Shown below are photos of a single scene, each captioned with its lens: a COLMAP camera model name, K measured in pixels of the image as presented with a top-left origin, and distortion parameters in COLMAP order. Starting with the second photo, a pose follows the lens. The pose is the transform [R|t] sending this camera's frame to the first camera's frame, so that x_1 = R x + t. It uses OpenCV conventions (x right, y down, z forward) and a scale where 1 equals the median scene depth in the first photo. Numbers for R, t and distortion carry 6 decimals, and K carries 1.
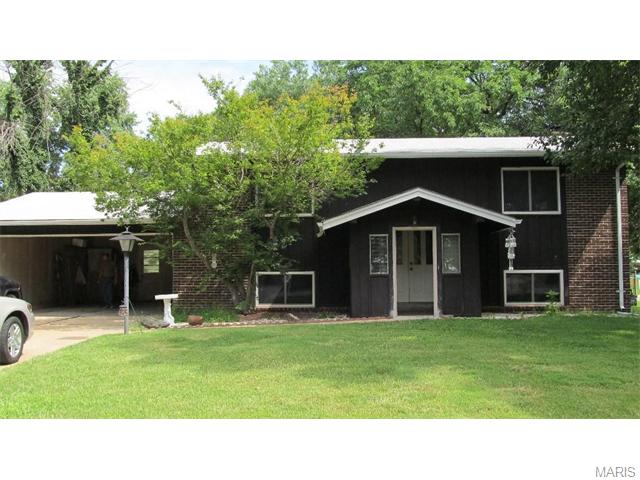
lens RADIAL K [[644.3, 0, 319.9], [0, 644.3, 240.3], [0, 0, 1]] dist [-0.048478, 0.000000]
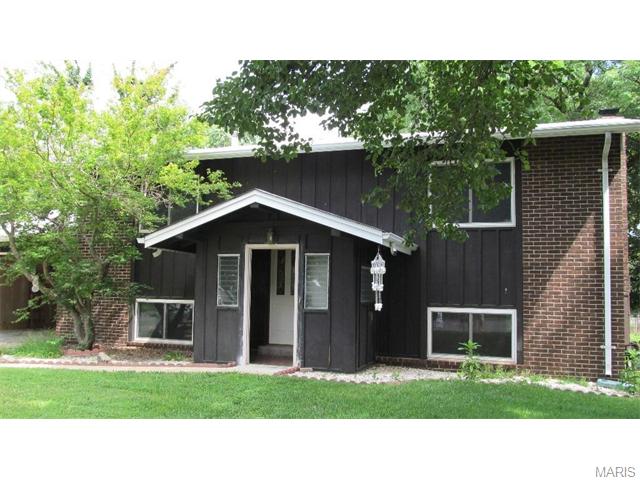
lens RADIAL K [[644.3, 0, 320.0], [0, 644.3, 240.0], [0, 0, 1]] dist [-0.048478, 0.000000]
pose [[0.941840, 0.000067, -0.336061, 0.425902], [-0.013585, 0.999190, -0.037873, 0.001603], [0.335787, 0.040236, 0.941078, 0.308561]]
